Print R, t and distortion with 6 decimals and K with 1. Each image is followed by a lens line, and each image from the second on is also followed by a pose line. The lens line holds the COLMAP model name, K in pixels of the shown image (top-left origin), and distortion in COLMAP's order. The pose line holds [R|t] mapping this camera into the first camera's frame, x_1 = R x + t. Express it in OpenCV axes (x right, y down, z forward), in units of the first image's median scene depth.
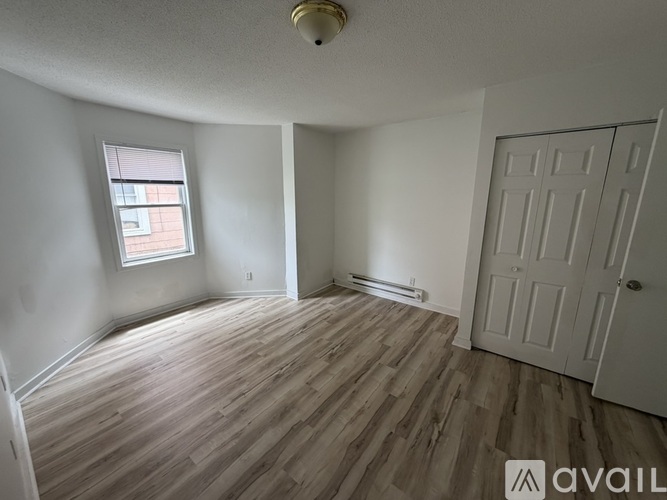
lens RADIAL K [[266.5, 0, 330.0], [0, 266.5, 247.4], [0, 0, 1]] dist [-0.001580, -0.000004]
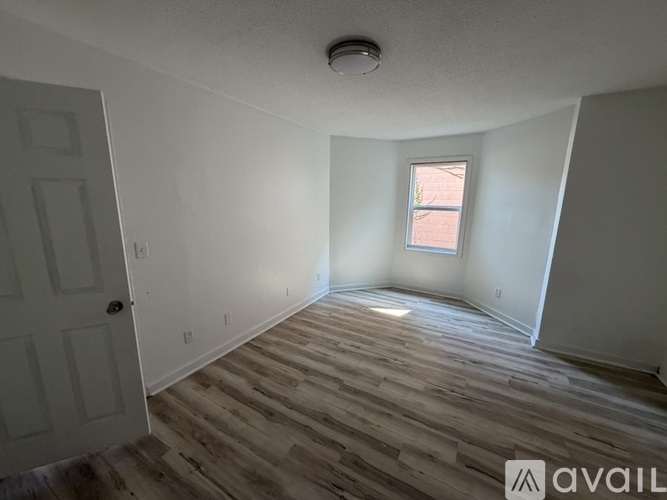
lens RADIAL K [[266.5, 0, 335.3], [0, 266.5, 252.5], [0, 0, 1]] dist [-0.001580, -0.000004]
pose [[0.127043, 0.199233, -0.971682, 0.800555], [-0.208913, 0.963020, 0.170143, -0.104579], [0.969647, 0.181382, 0.163968, 0.541496]]
